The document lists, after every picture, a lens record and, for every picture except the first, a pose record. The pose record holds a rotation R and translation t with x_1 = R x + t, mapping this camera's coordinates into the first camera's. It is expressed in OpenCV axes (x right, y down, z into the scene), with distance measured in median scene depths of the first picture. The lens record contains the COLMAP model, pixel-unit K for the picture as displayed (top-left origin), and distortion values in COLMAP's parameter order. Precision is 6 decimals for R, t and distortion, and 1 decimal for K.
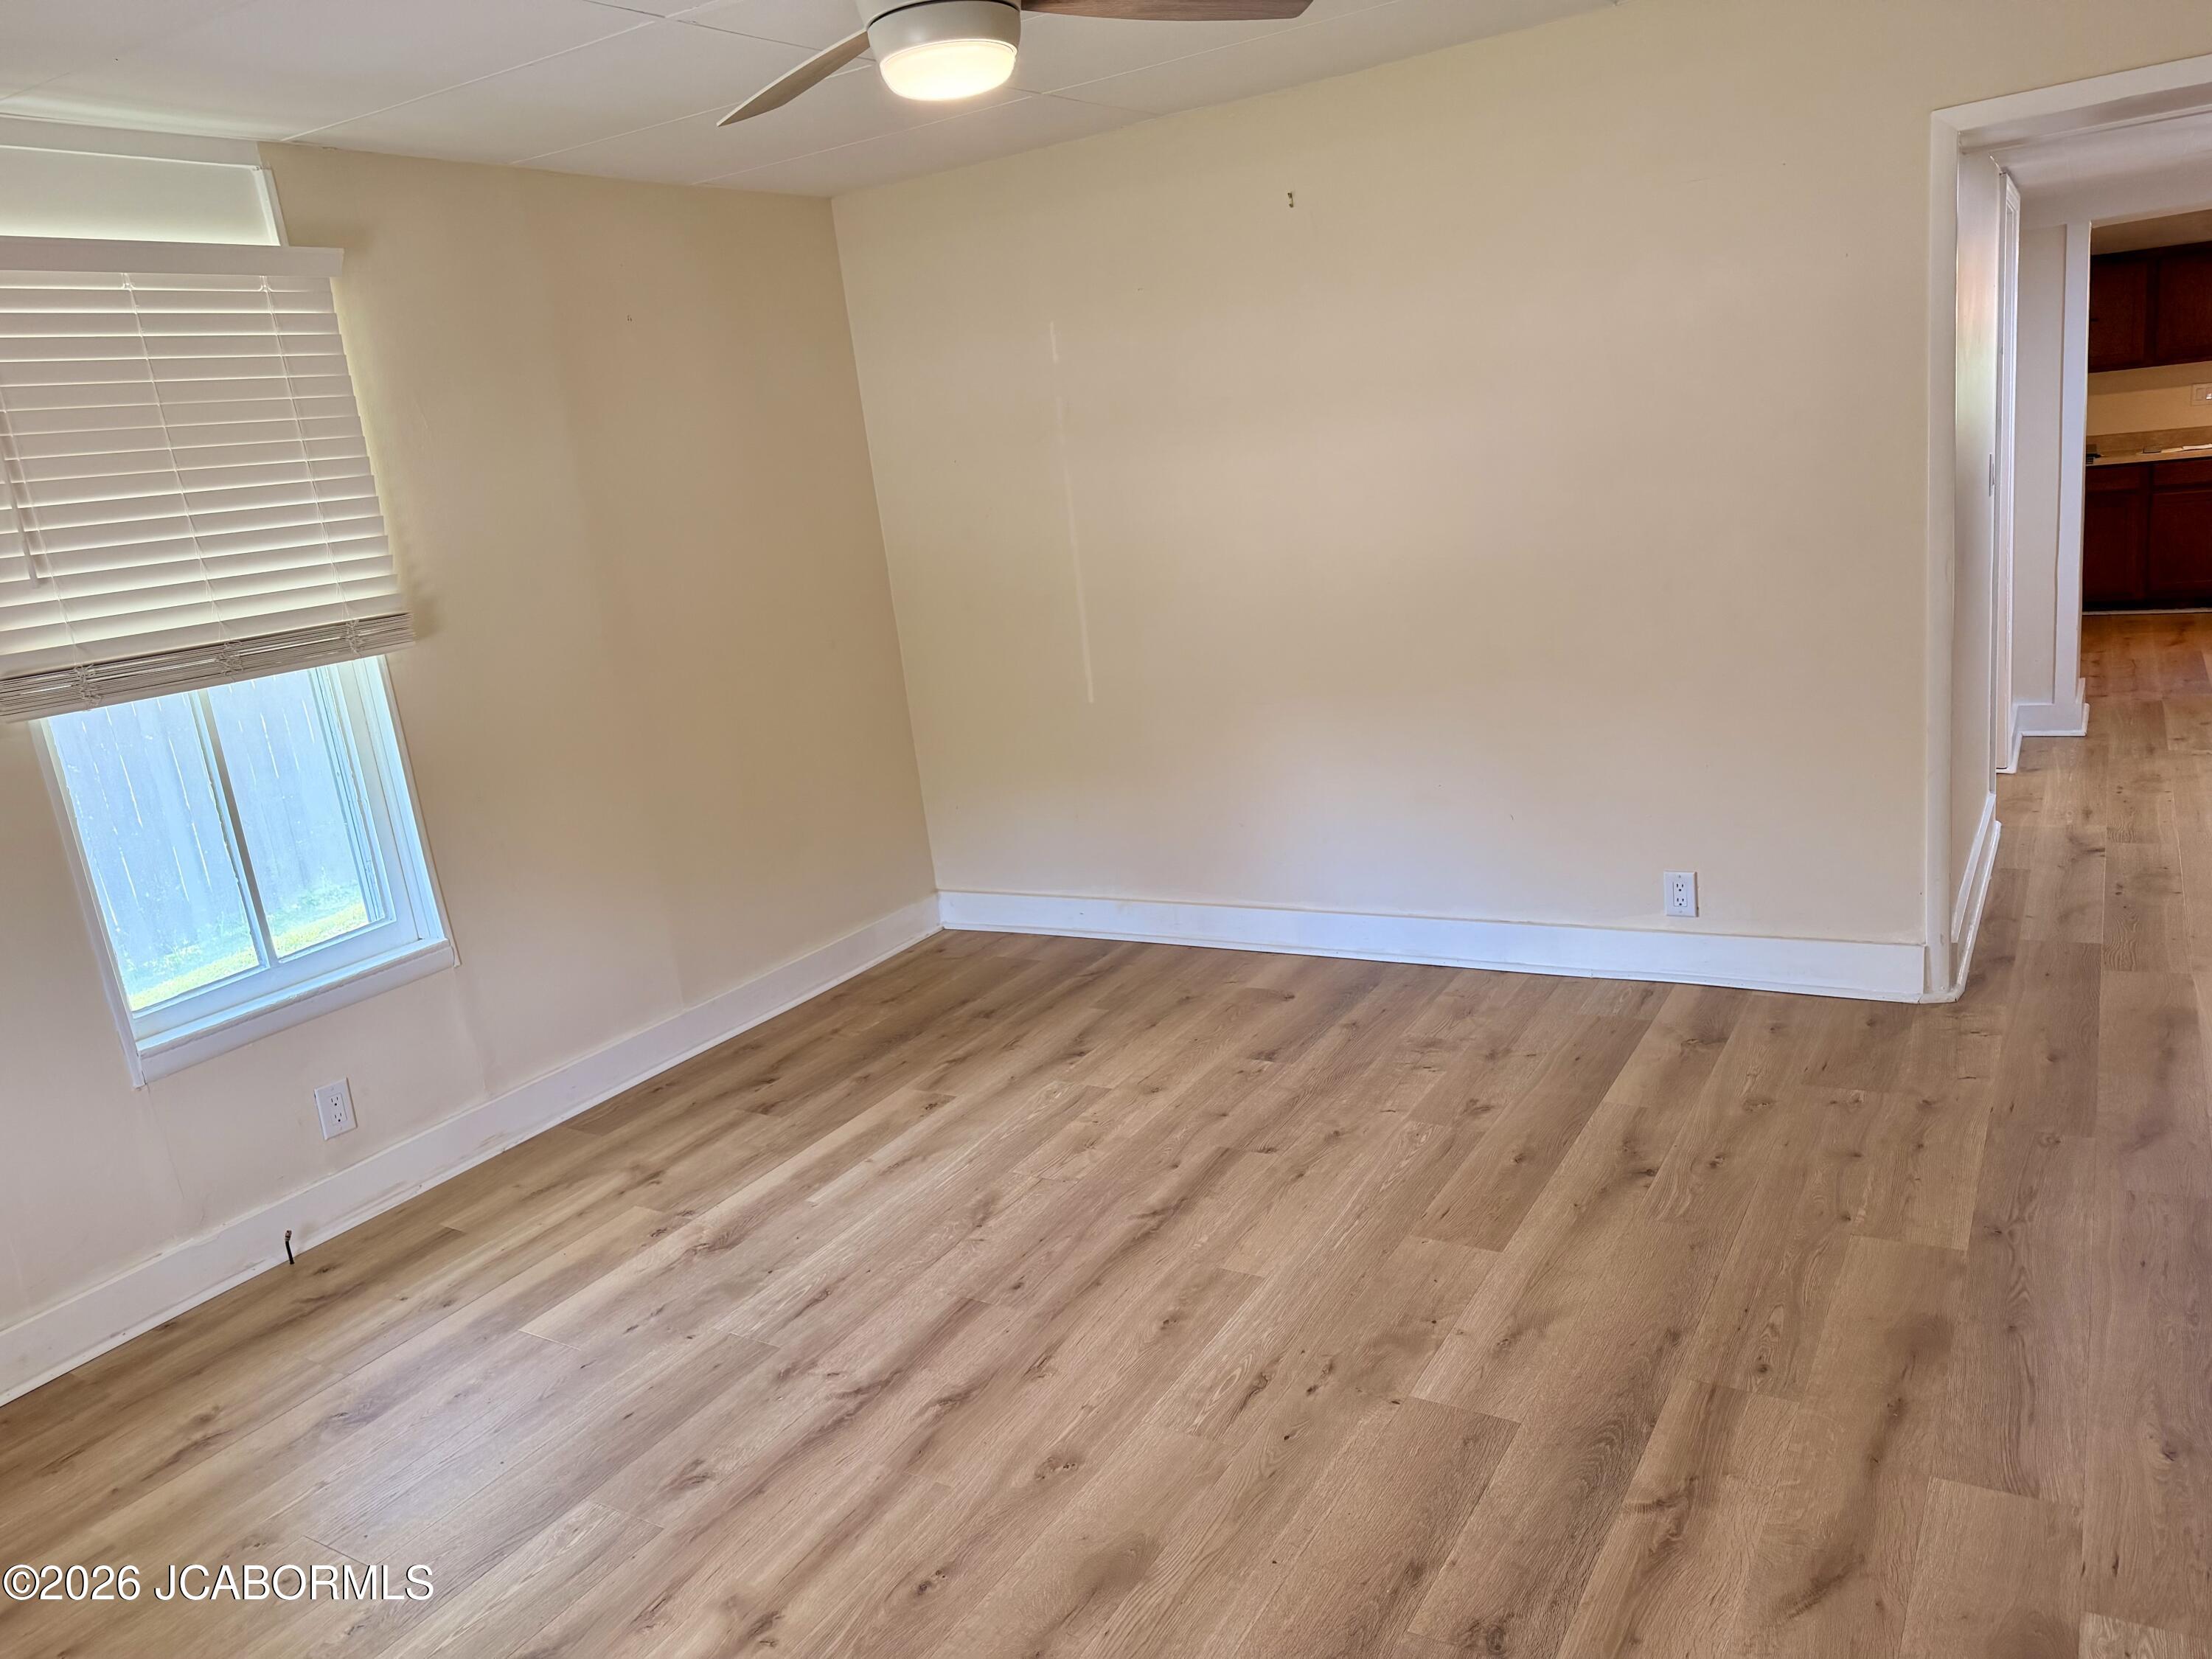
lens RADIAL K [[1563.3, 0, 1112.1], [0, 1563.3, 824.2], [0, 0, 1]] dist [0.081176, -0.102839]
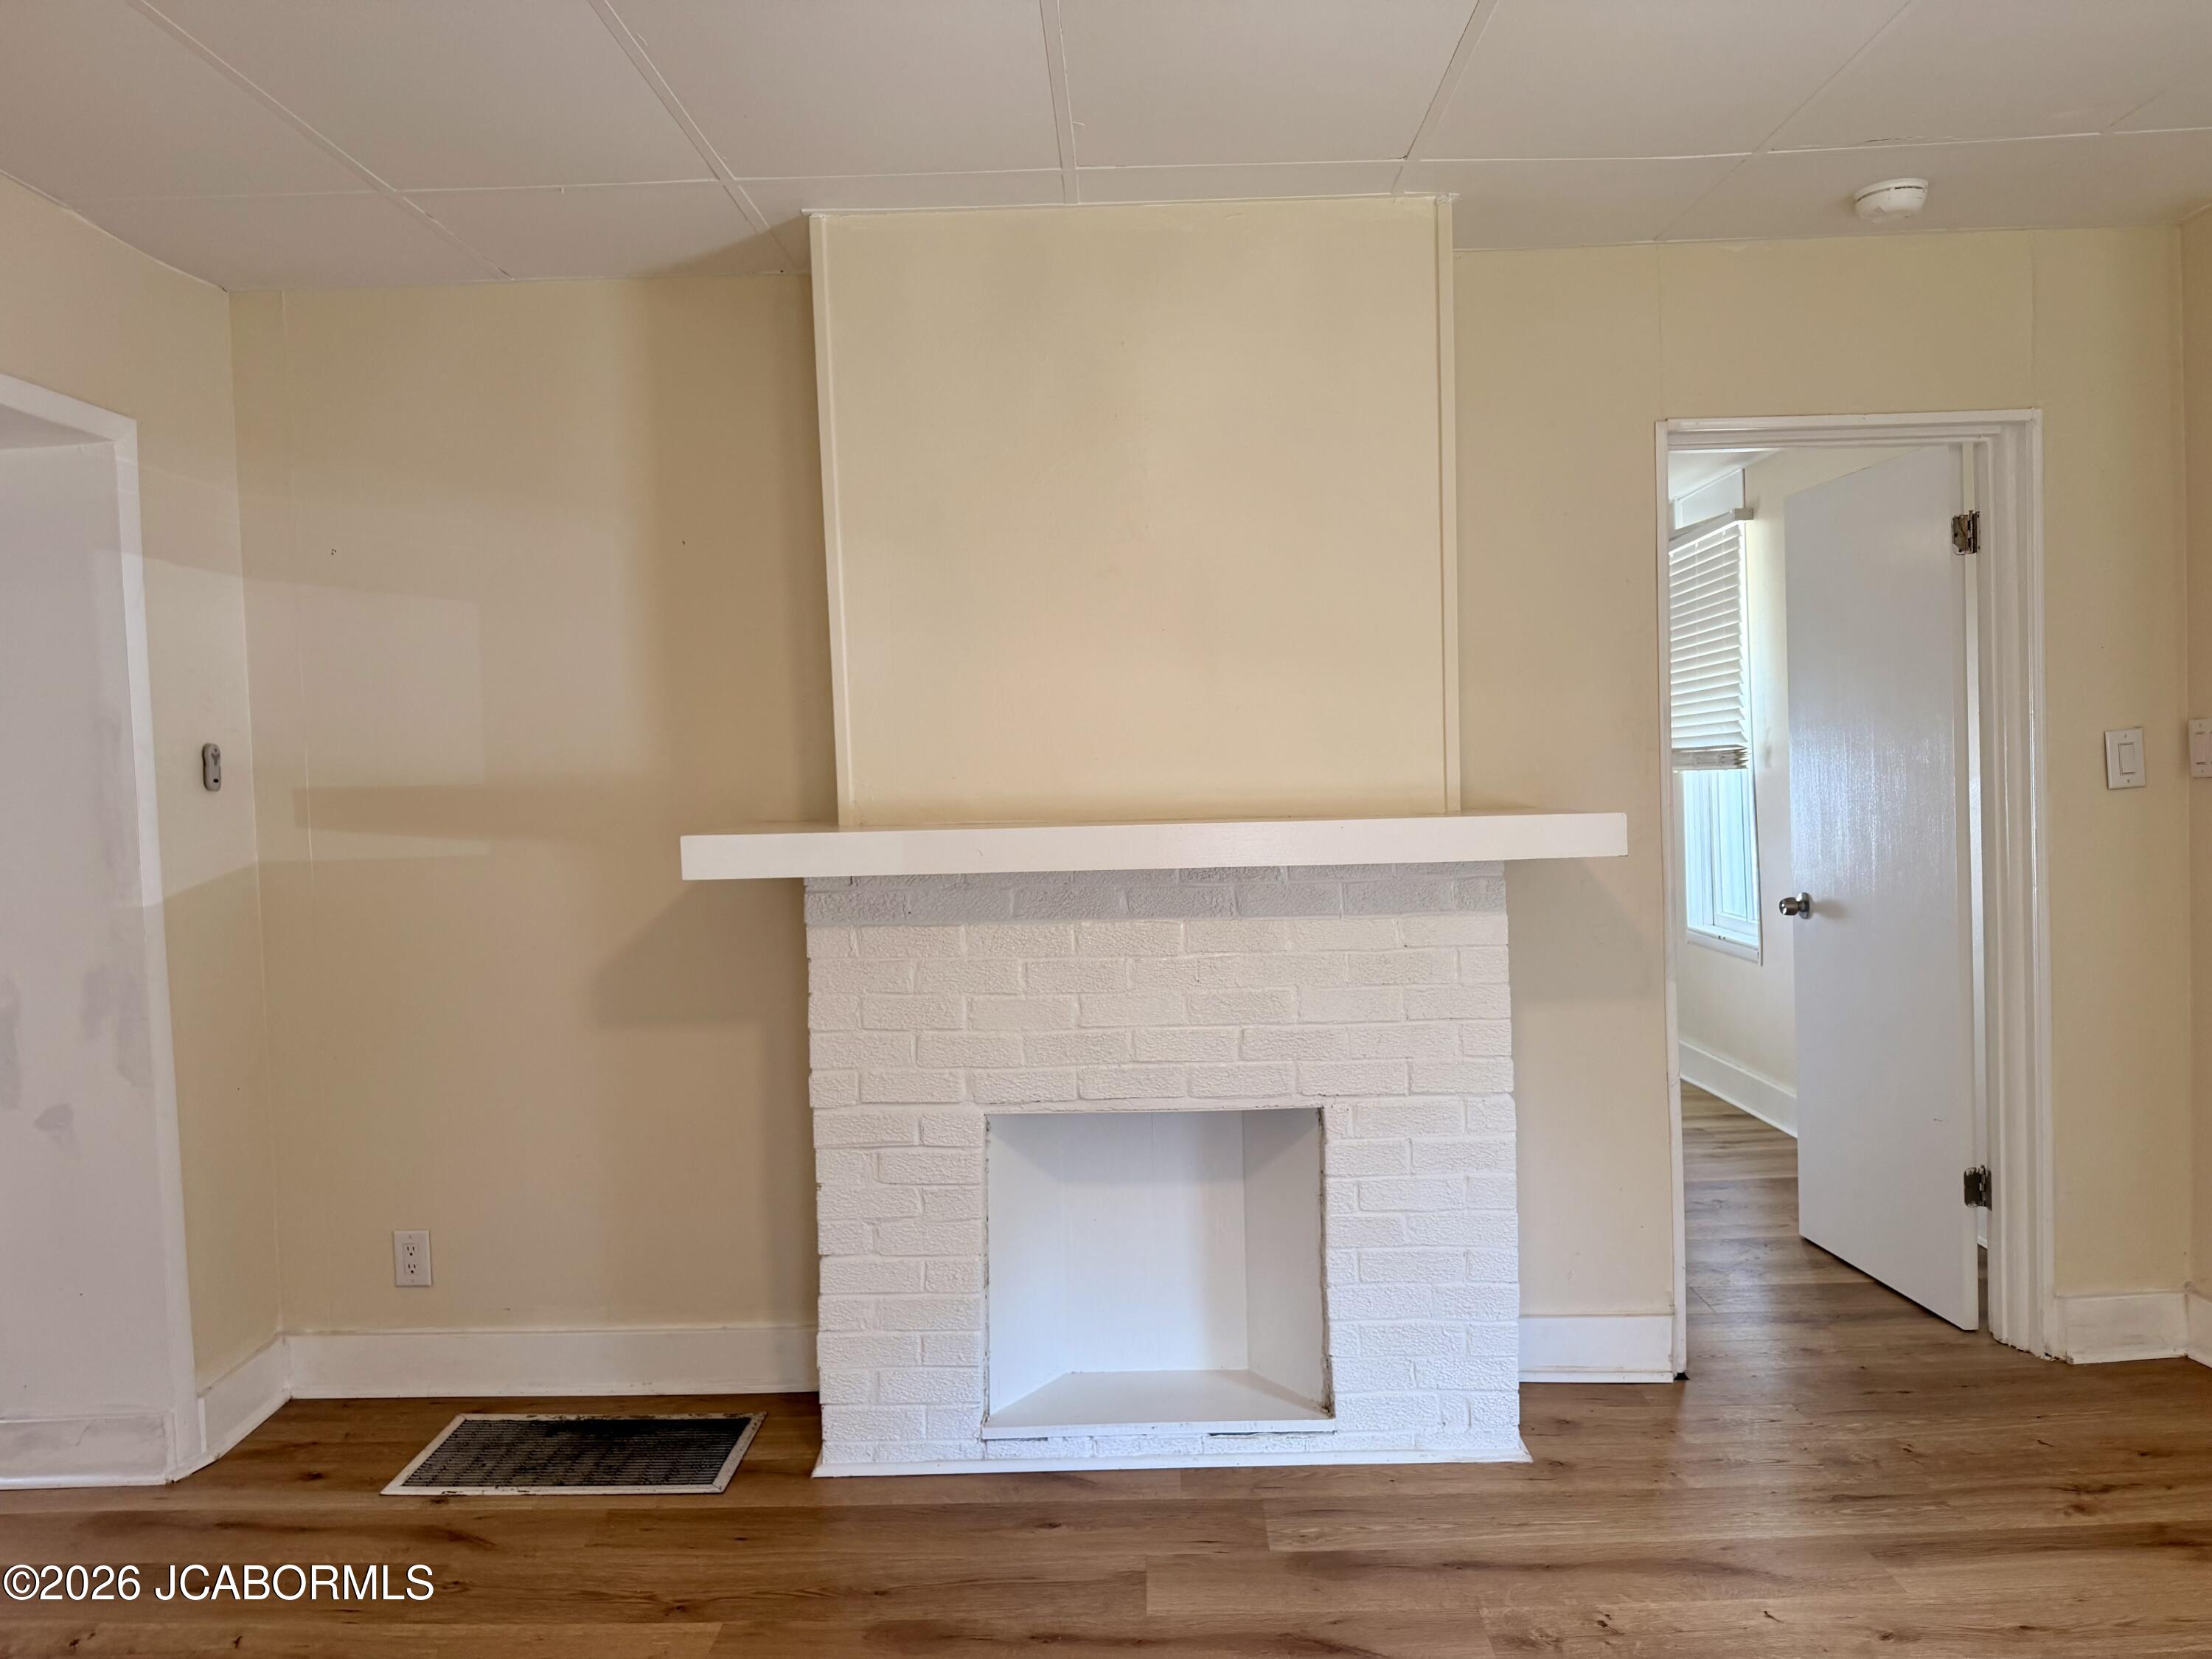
lens RADIAL K [[1599.5, 0, 1108.1], [0, 1599.5, 802.4], [0, 0, 1]] dist [0.085850, -0.109624]
pose [[-0.502938, 0.102486, 0.858225, -0.335176], [0.285024, 0.957068, 0.052741, -0.133359], [-0.815974, 0.271141, -0.510557, 0.968649]]
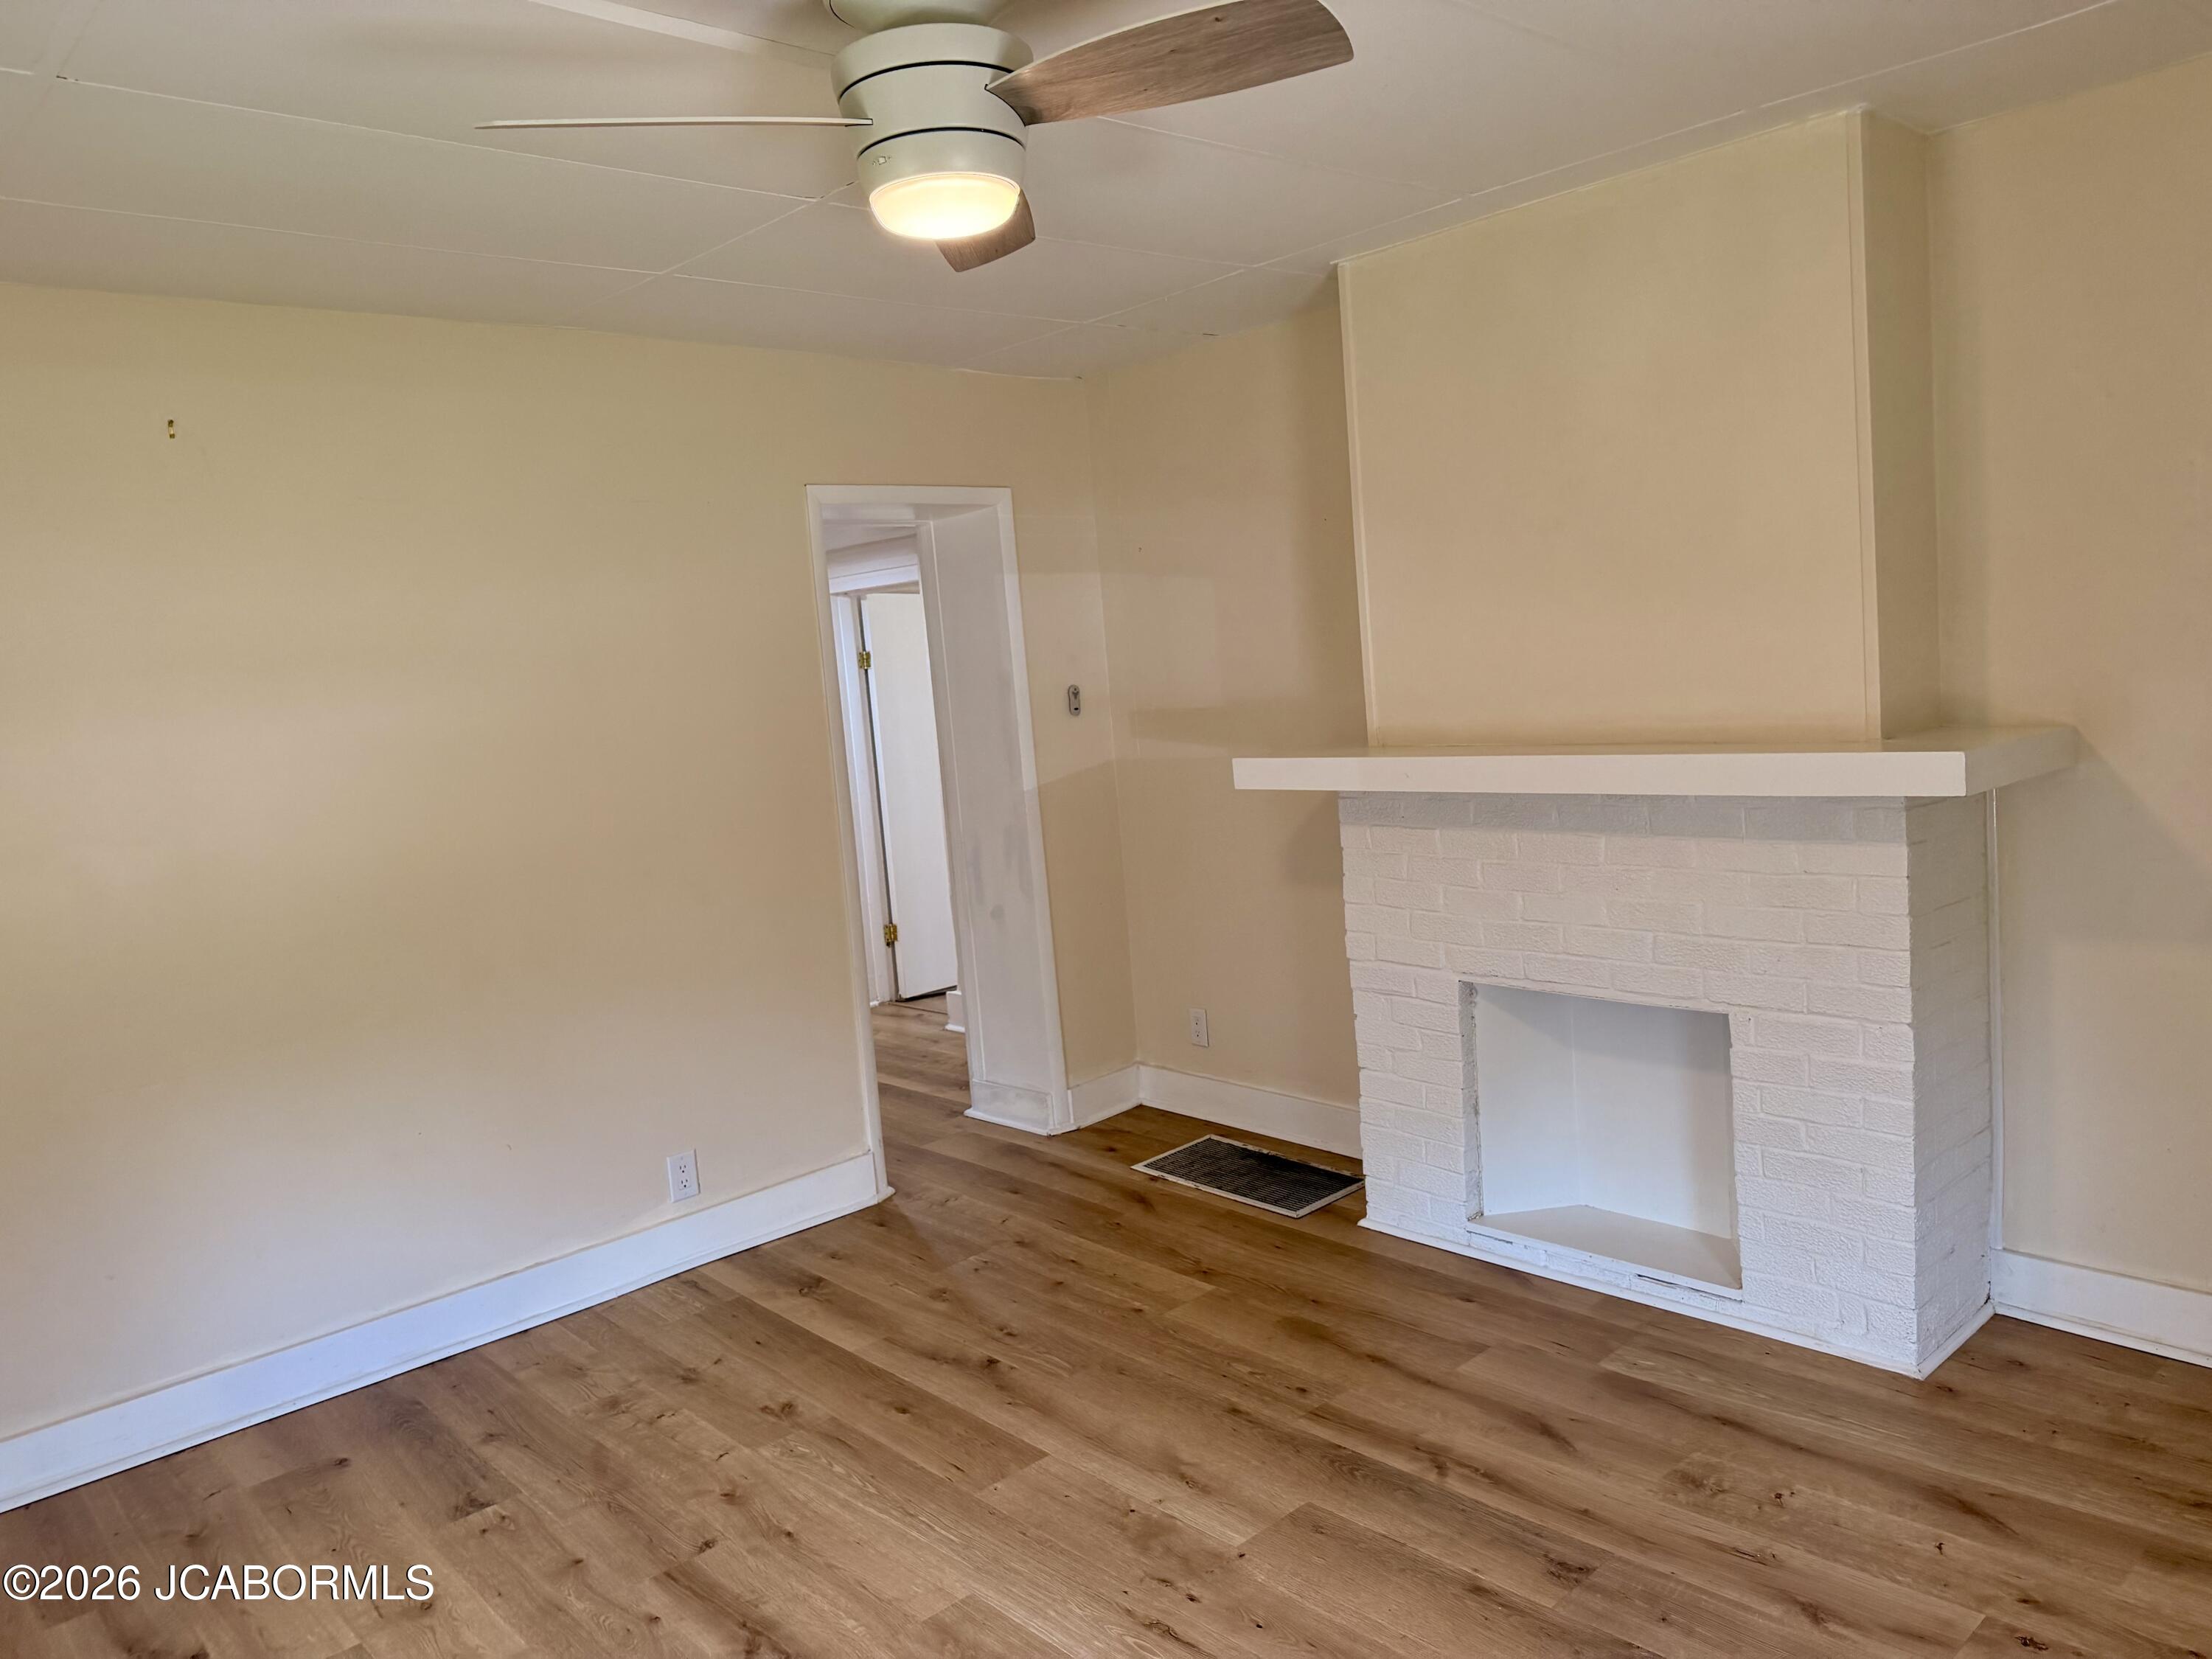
lens RADIAL K [[1563.3, 0, 1112.1], [0, 1563.3, 824.2], [0, 0, 1]] dist [0.081176, -0.102839]
pose [[0.280827, -0.009714, 0.959709, -0.631336], [0.270549, 0.960198, -0.069448, -0.032613], [-0.920836, 0.279151, 0.272278, 0.507004]]
